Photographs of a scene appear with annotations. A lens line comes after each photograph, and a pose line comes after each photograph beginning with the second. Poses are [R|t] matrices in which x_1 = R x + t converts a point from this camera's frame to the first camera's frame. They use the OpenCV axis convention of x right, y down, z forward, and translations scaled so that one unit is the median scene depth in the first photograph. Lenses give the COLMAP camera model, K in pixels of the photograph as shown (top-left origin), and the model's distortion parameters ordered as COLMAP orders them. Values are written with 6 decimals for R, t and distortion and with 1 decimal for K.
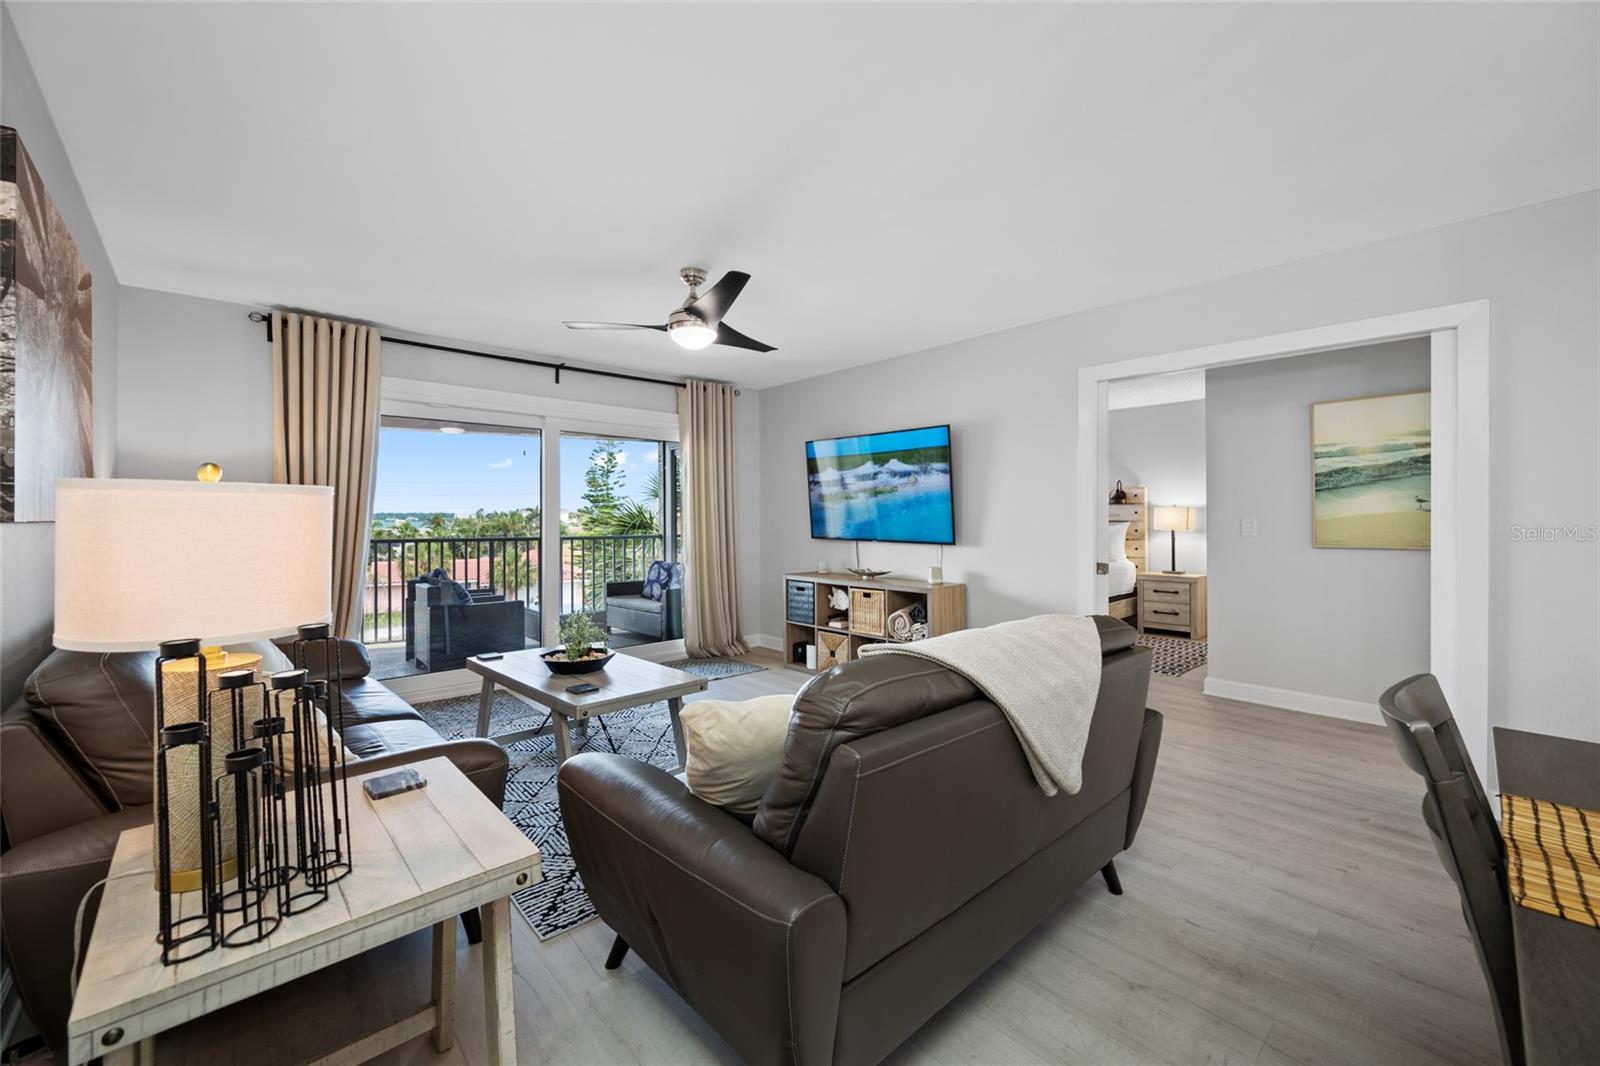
lens RADIAL K [[634.3, 0, 791.7], [0, 634.3, 517.0], [0, 0, 1]] dist [-0.000264, 0.000399]
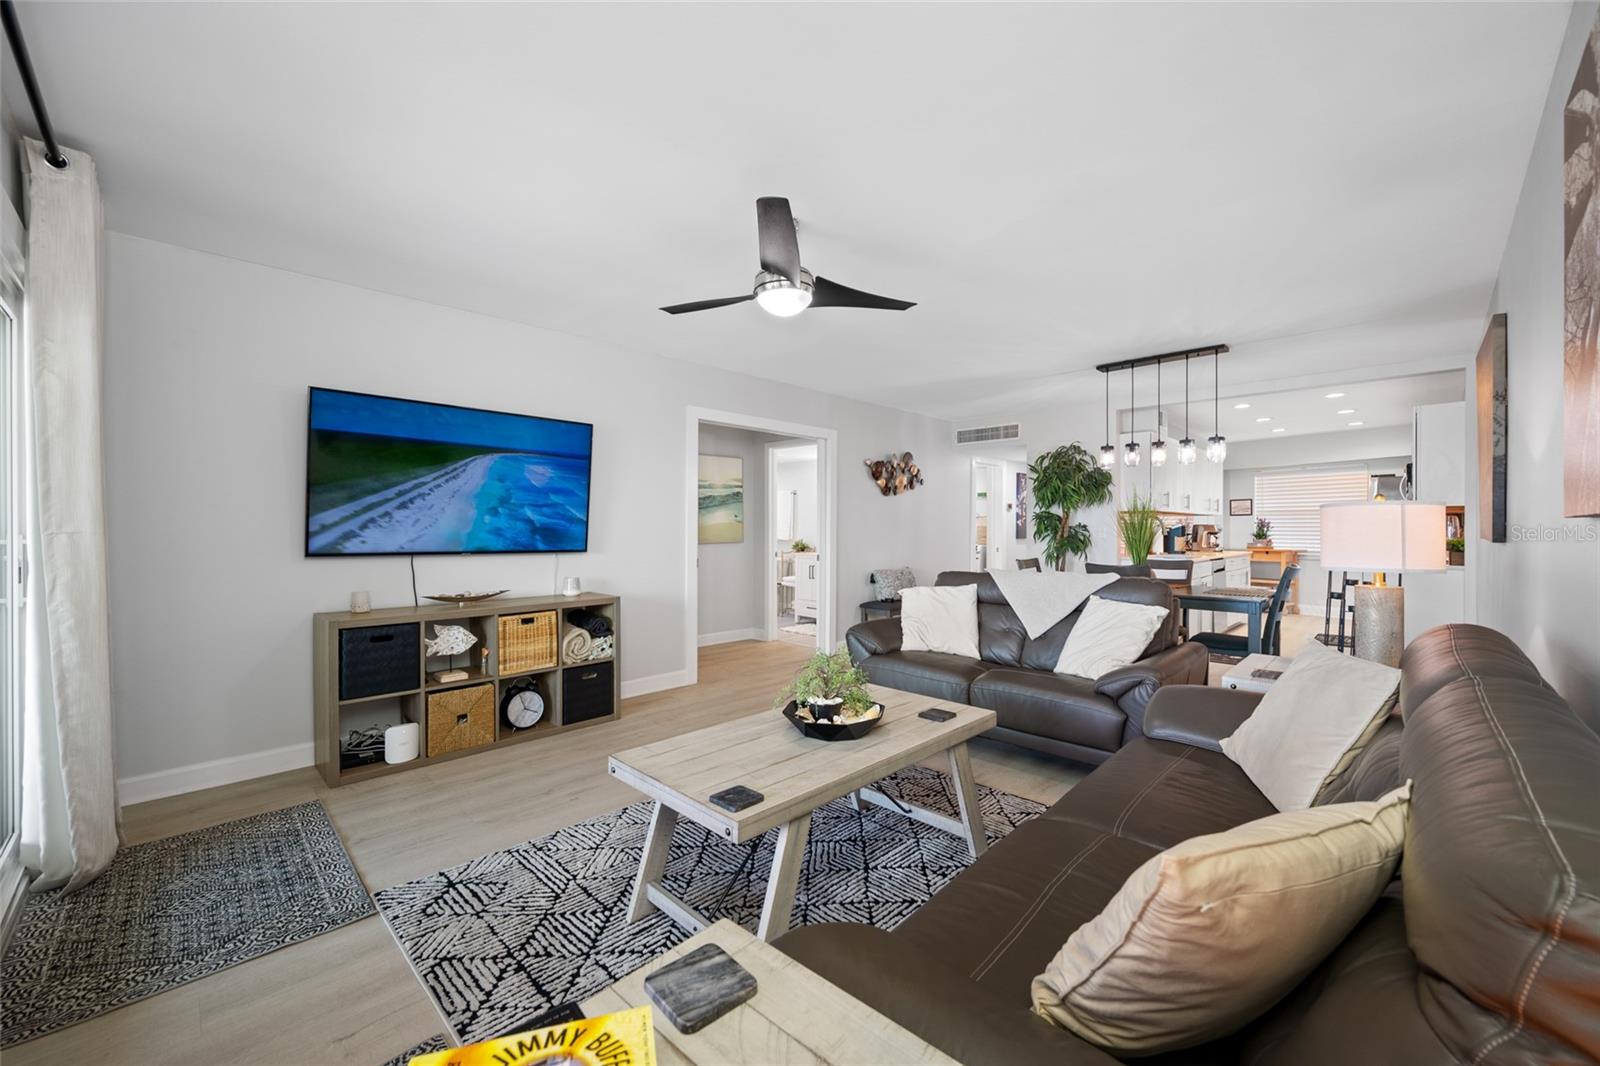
lens RADIAL K [[634.3, 0, 804.5], [0, 634.3, 529.3], [0, 0, 1]] dist [-0.000264, 0.000399]
pose [[-0.057528, -0.000322, 0.998344, -0.779668], [-0.002069, 0.999998, 0.000203, 0.010940], [-0.998342, -0.002054, -0.057528, 0.807539]]
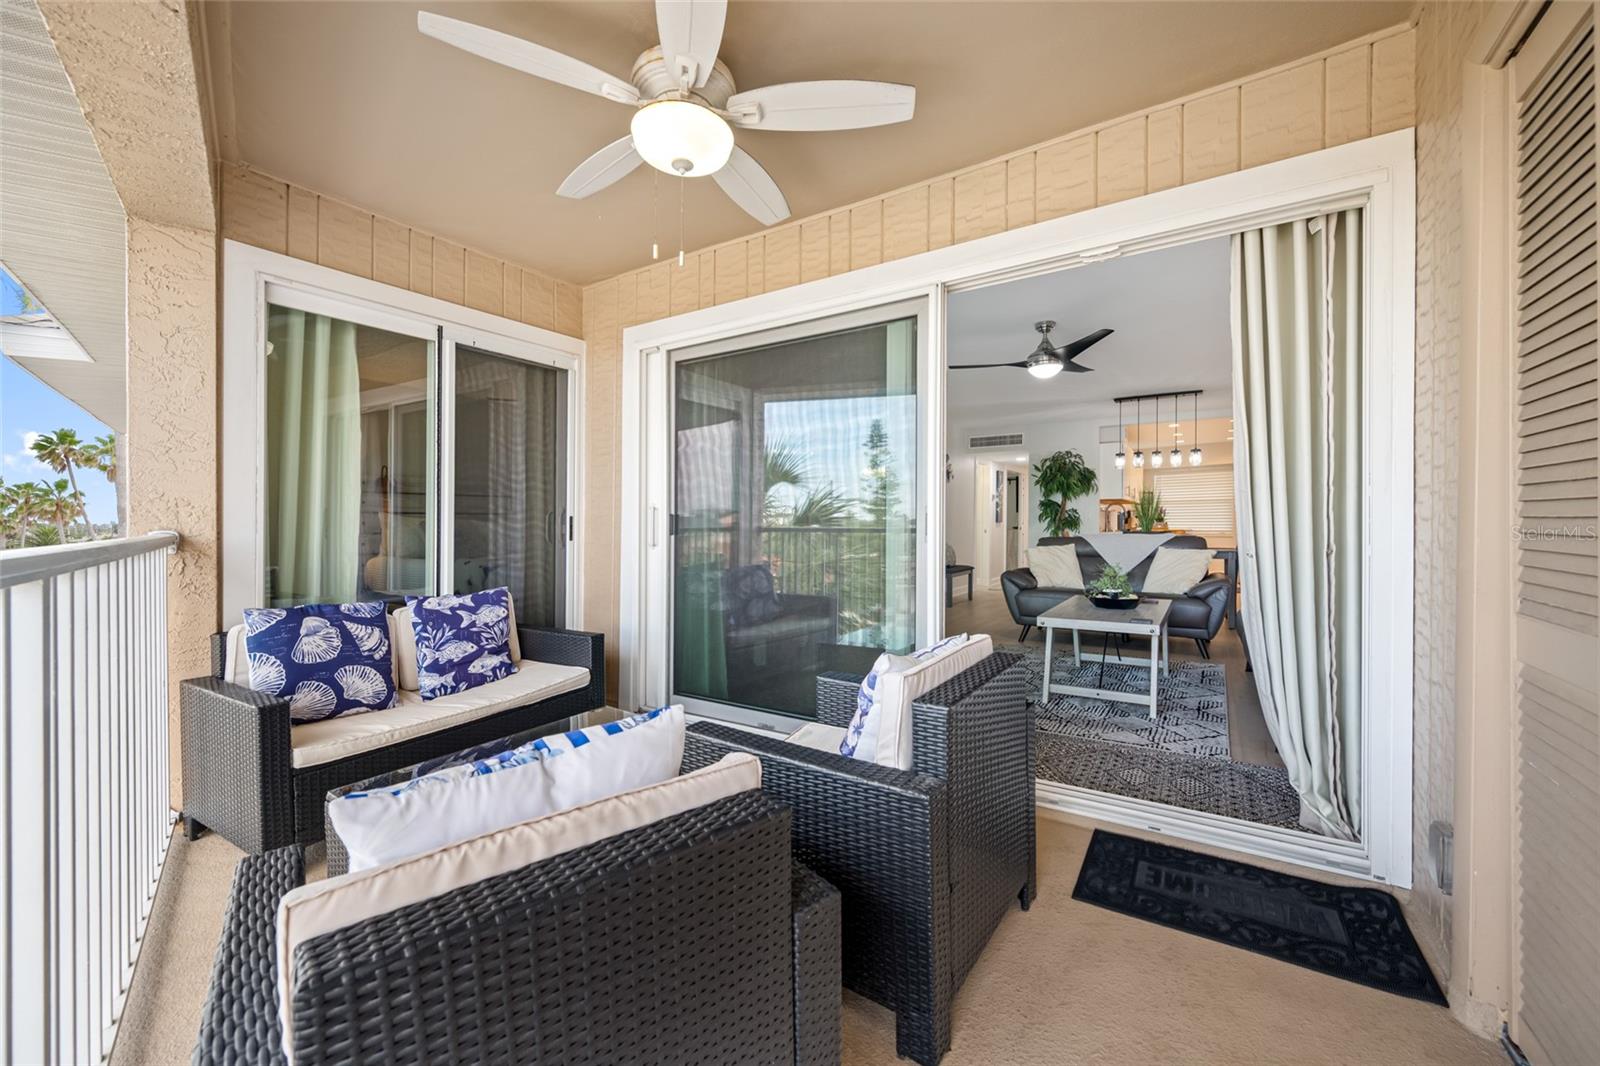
lens RADIAL K [[634.3, 0, 801.3], [0, 634.3, 535.2], [0, 0, 1]] dist [-0.000264, 0.000399]
pose [[-0.266907, -0.013064, 0.963634, -1.077705], [0.004902, 0.999877, 0.014913, 0.048984], [-0.963710, 0.008704, -0.266810, 1.497762]]
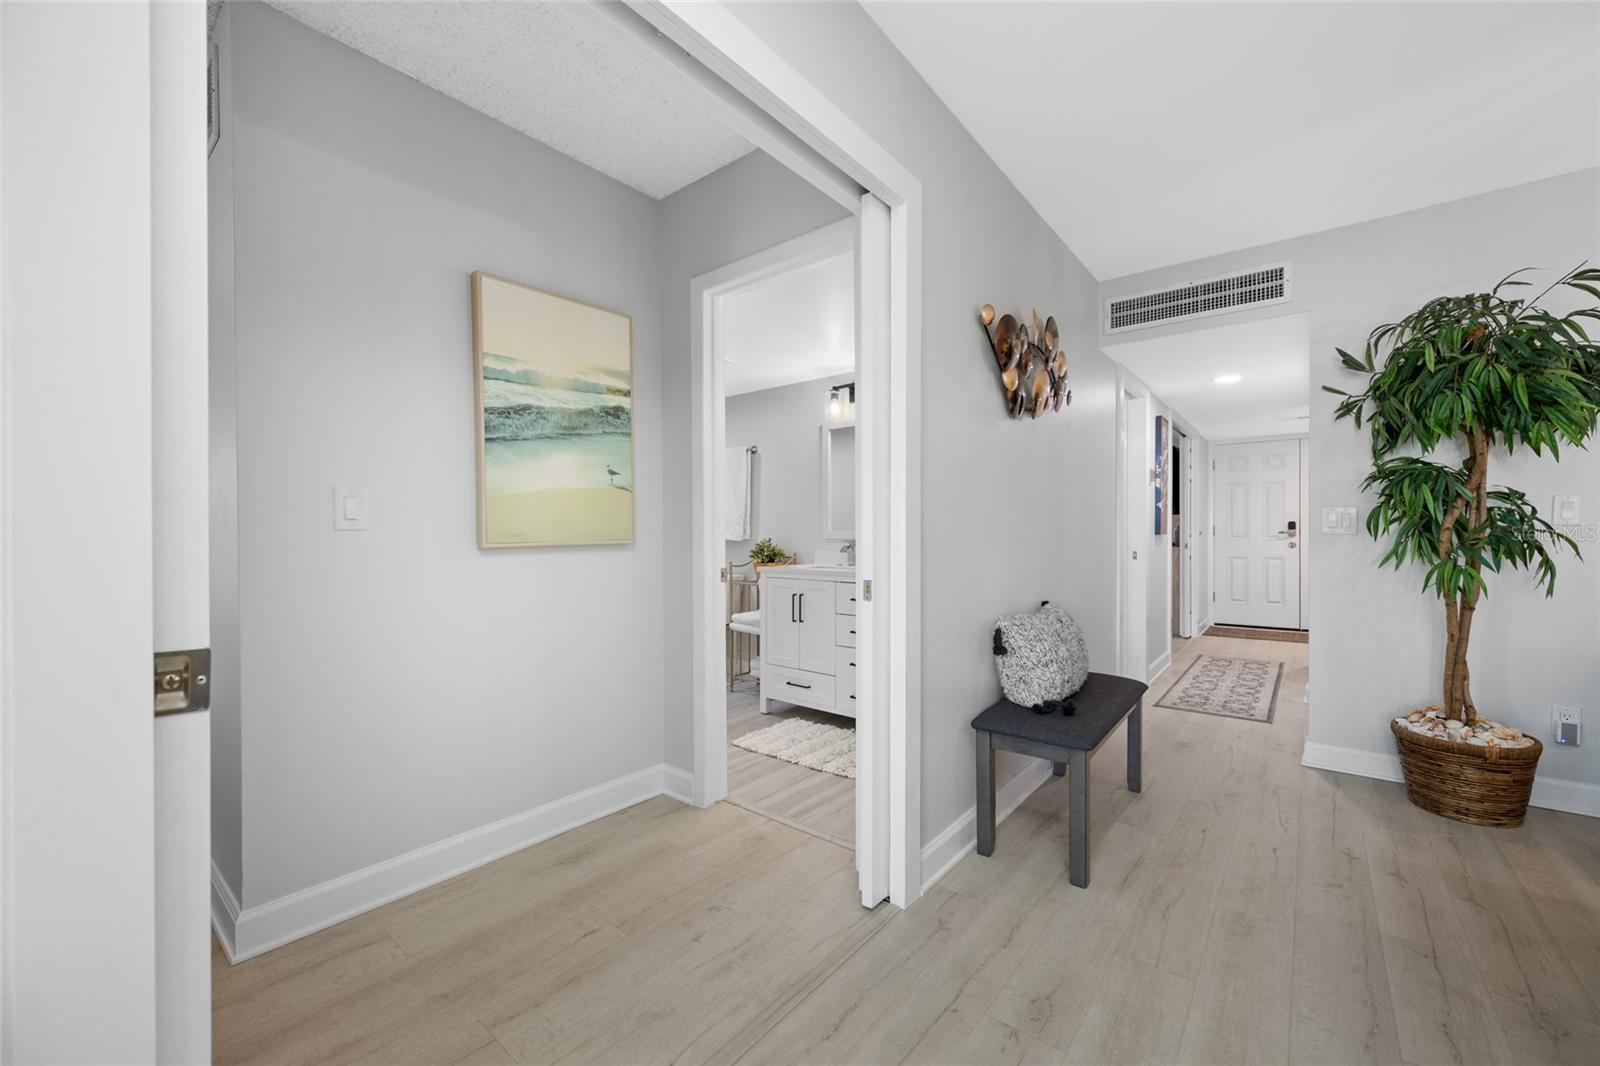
lens RADIAL K [[634.3, 0, 812.3], [0, 634.3, 530.4], [0, 0, 1]] dist [-0.000264, 0.000399]
pose [[-0.169068, 0.006795, 0.985581, 0.257525], [0.005514, 0.999967, -0.005948, 0.037179], [-0.985589, 0.004429, -0.169100, 0.805255]]
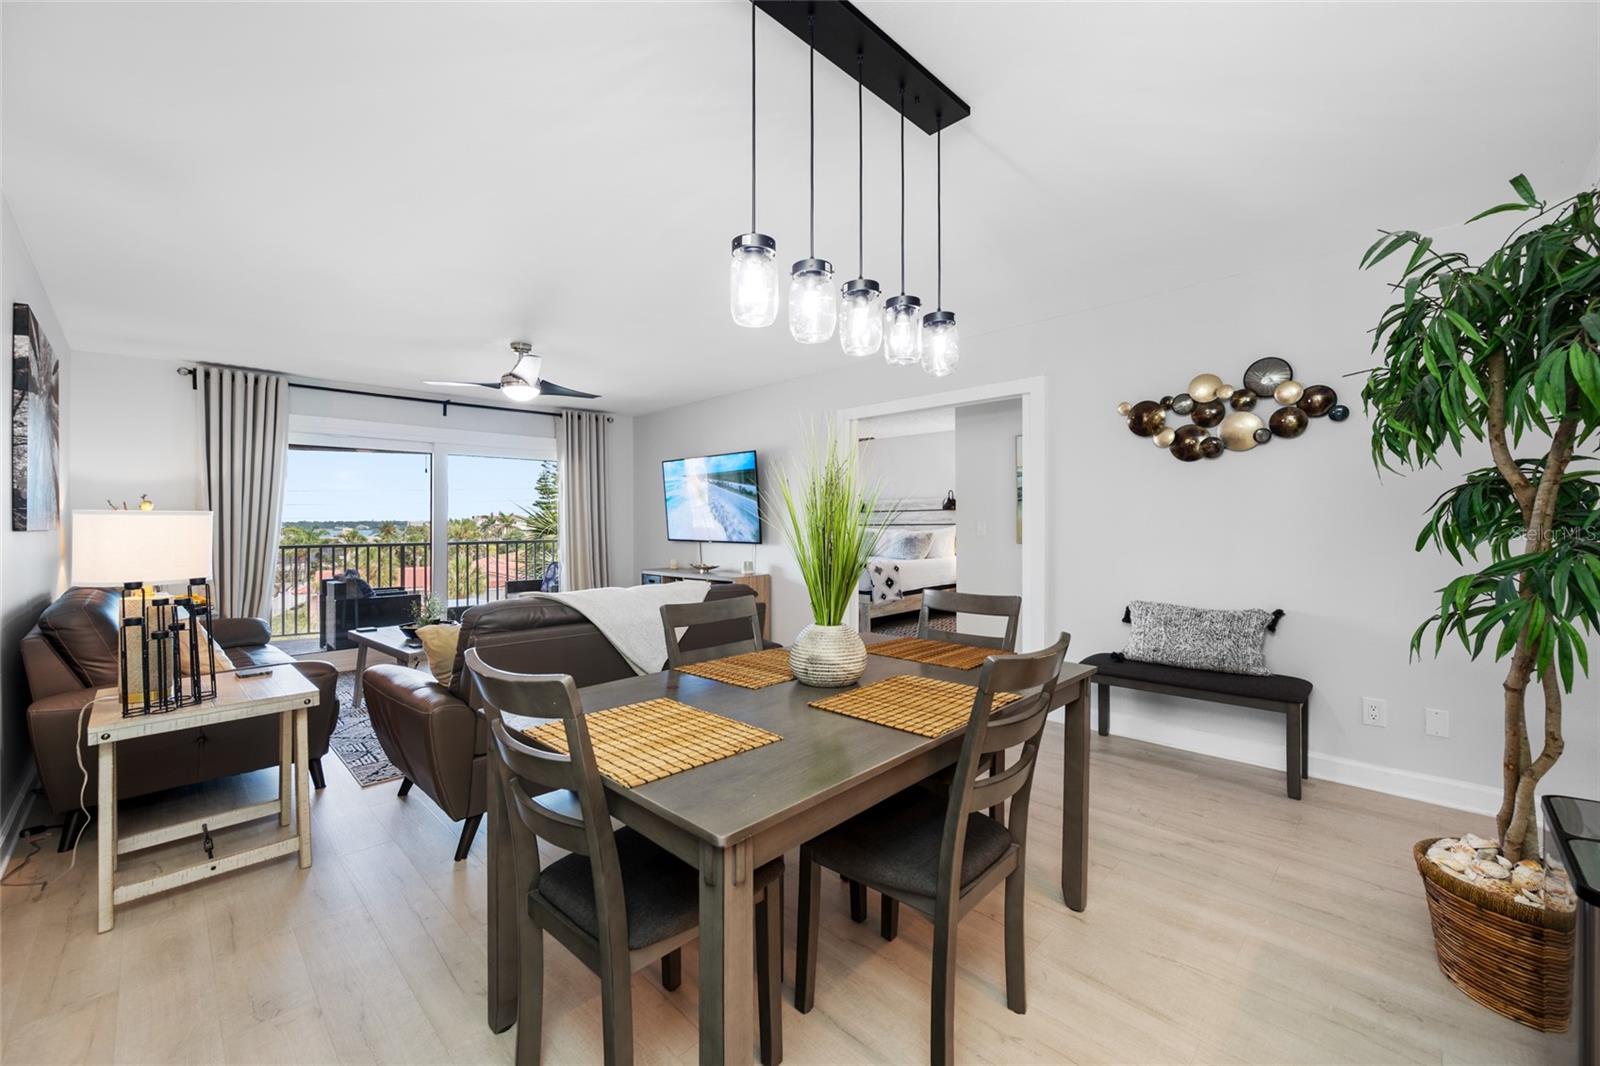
lens RADIAL K [[634.3, 0, 800.9], [0, 634.3, 512.5], [0, 0, 1]] dist [-0.000264, 0.000399]
pose [[0.997978, -0.006476, 0.063234, 0.300110], [0.007417, 0.999865, -0.014665, -0.000300], [-0.063130, 0.015105, 0.997891, -0.333462]]
